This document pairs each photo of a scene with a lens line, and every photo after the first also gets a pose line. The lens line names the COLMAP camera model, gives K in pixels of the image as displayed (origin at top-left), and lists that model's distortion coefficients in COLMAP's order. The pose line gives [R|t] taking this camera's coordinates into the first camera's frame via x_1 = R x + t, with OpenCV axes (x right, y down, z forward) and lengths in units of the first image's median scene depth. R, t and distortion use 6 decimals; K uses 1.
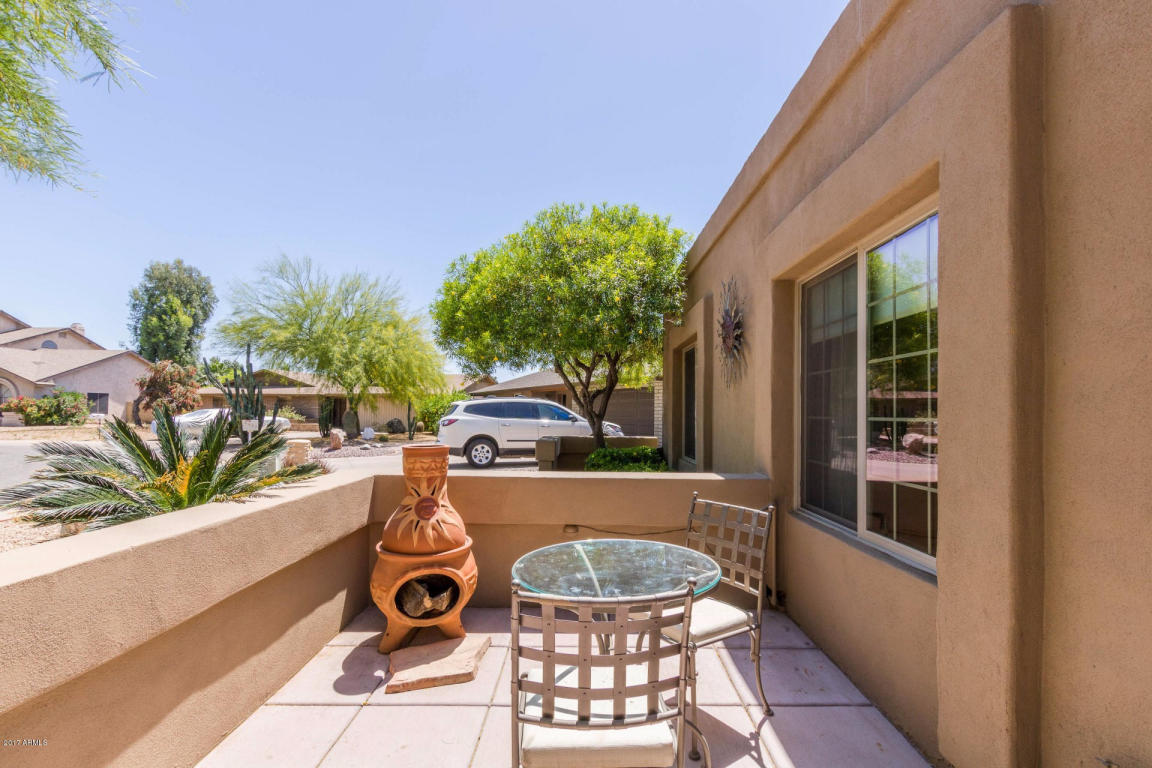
lens RADIAL K [[531.3, 0, 584.9], [0, 531.3, 404.2], [0, 0, 1]] dist [0.004030, 0.000558]
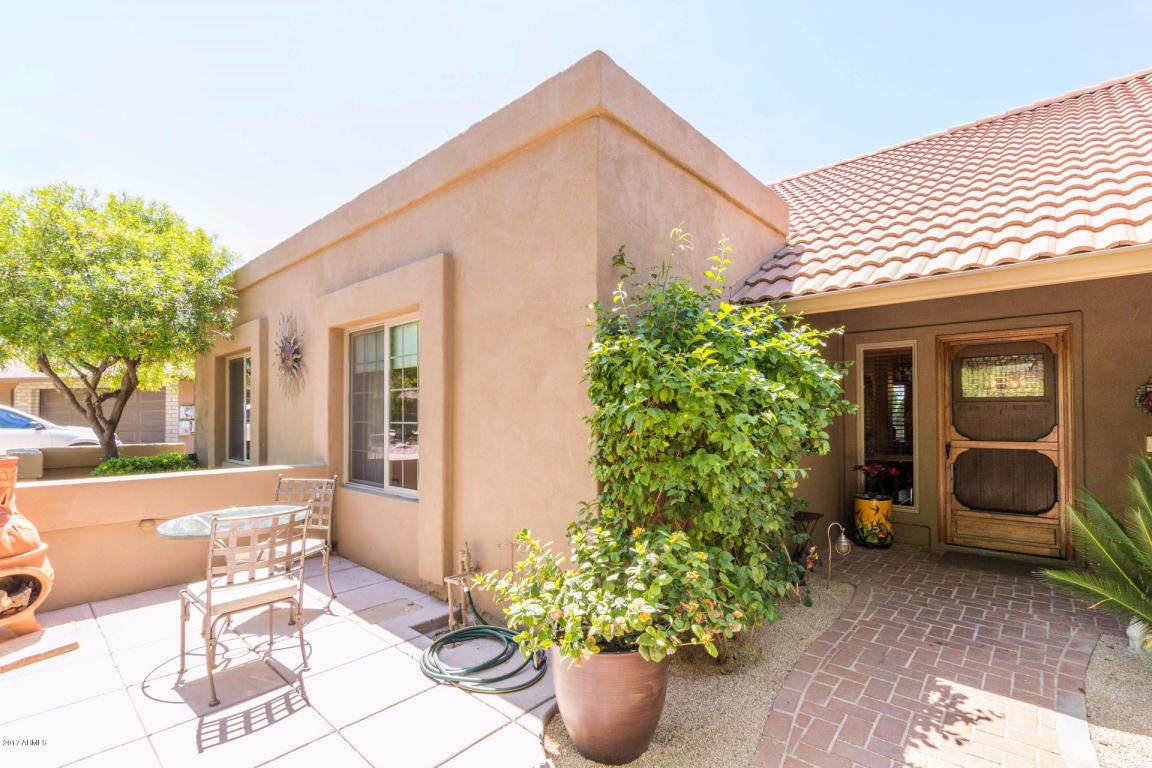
lens RADIAL K [[531.3, 0, 584.9], [0, 531.3, 404.2], [0, 0, 1]] dist [0.004030, 0.000558]
pose [[0.674909, -0.000302, 0.737901, -0.244846], [-0.001180, 0.999998, 0.001488, -0.027283], [-0.737900, -0.001875, 0.674908, -0.492535]]
